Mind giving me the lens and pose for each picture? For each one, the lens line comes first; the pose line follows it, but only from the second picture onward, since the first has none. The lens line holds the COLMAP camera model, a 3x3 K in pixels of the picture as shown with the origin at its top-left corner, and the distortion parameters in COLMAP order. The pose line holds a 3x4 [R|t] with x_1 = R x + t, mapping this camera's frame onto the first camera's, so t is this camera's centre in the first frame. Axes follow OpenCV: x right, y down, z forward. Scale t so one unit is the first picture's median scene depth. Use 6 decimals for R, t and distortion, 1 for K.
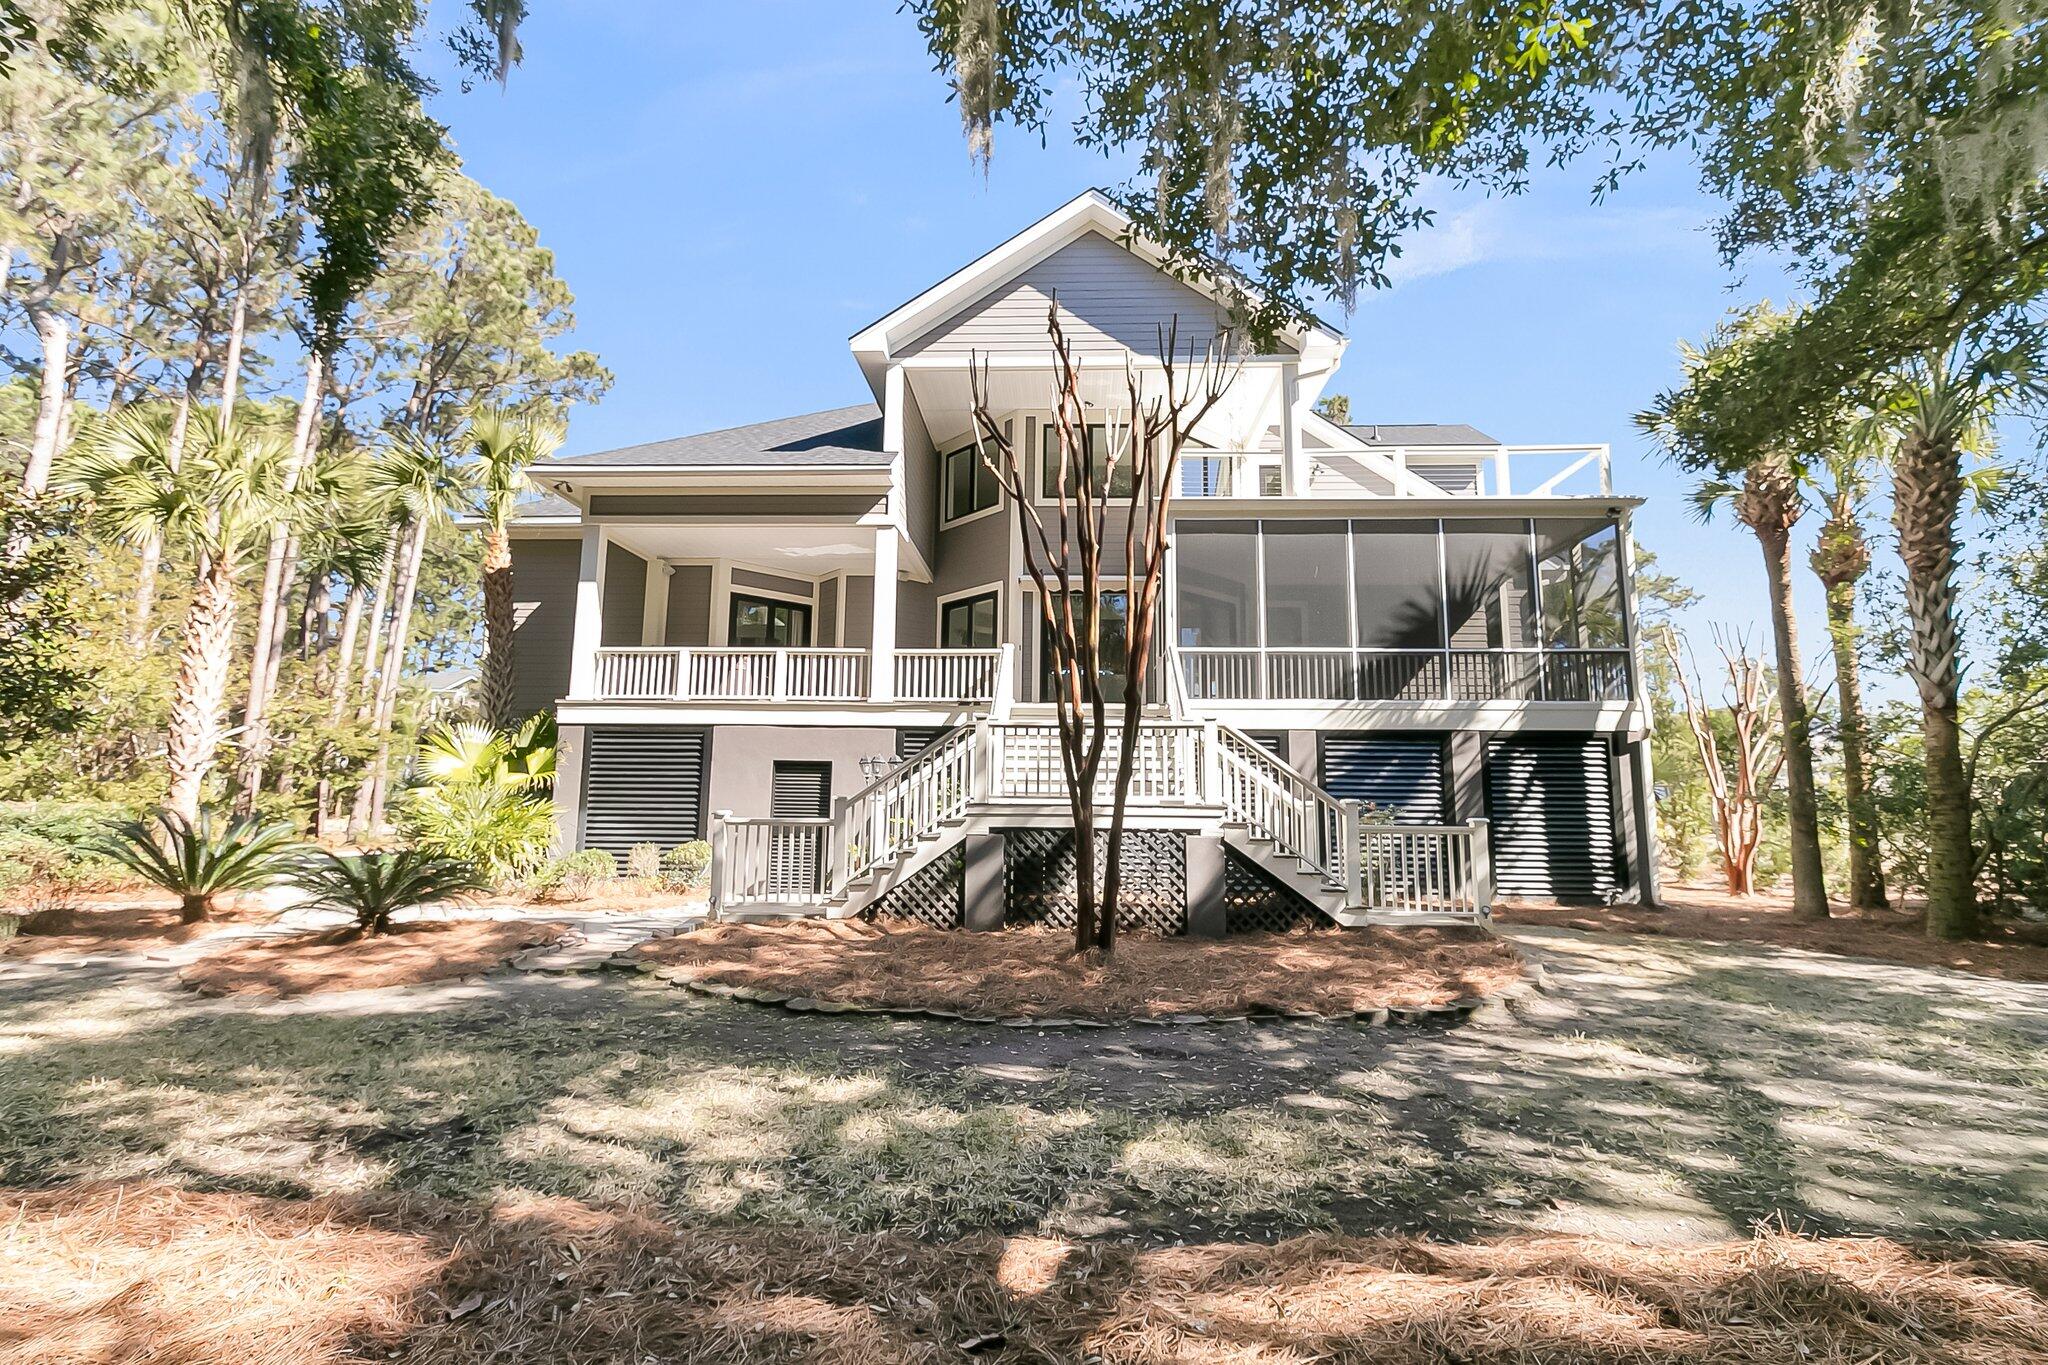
lens RADIAL K [[977.9, 0, 1031.2], [0, 977.9, 673.3], [0, 0, 1]] dist [0.000715, -0.000313]
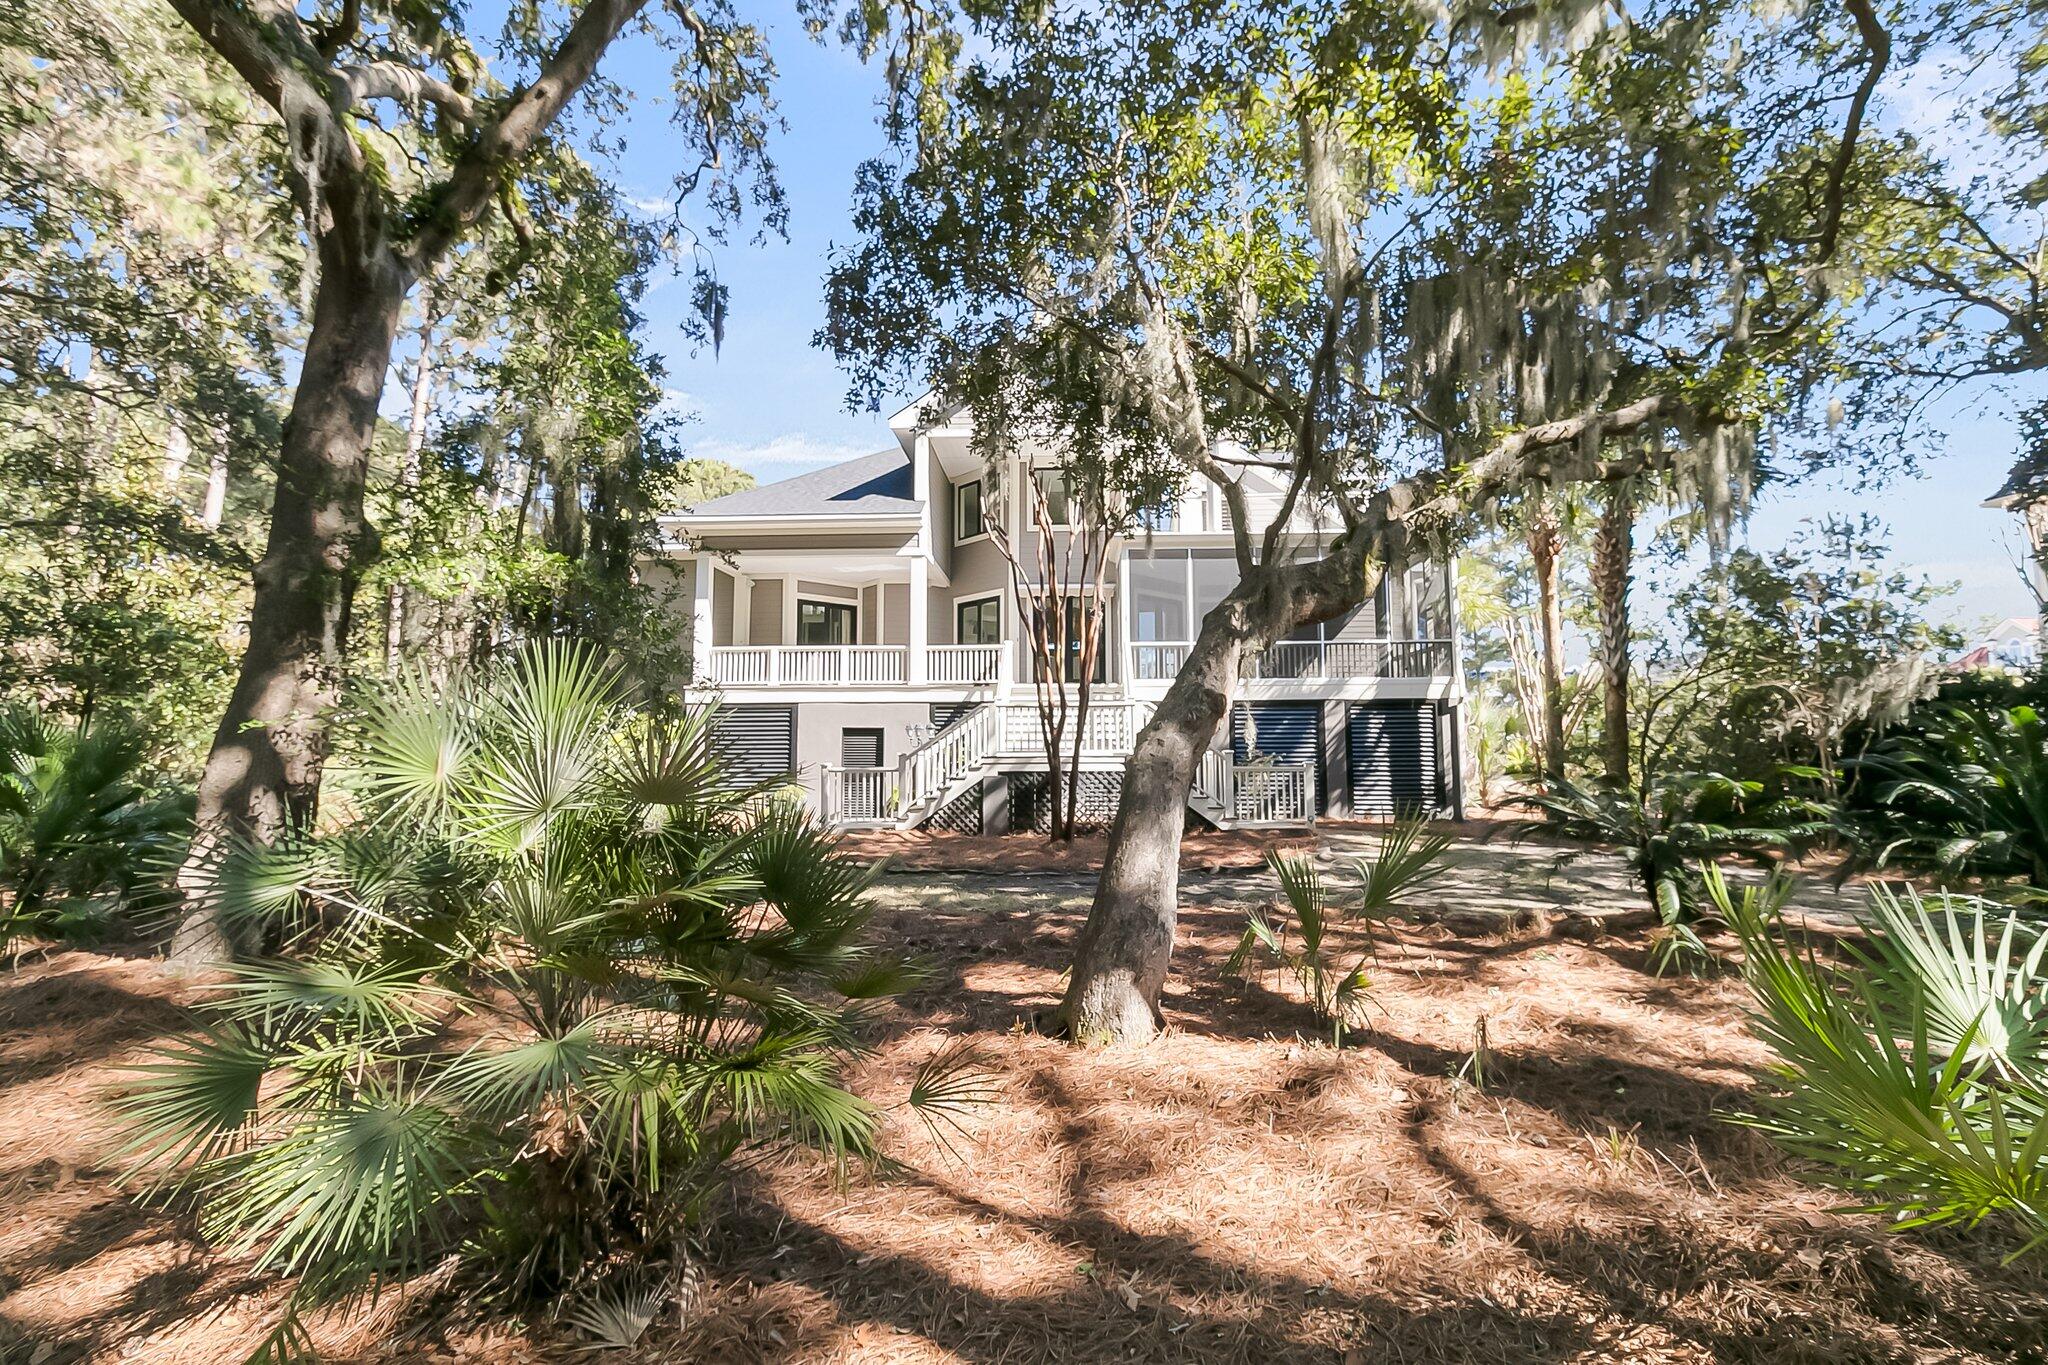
lens RADIAL K [[977.9, 0, 1031.2], [0, 977.9, 673.3], [0, 0, 1]] dist [0.000715, -0.000313]
pose [[0.999886, -0.014851, -0.002663, 0.011983], [0.014968, 0.998571, 0.051303, -0.057013], [0.001898, -0.051337, 0.998680, -0.399727]]
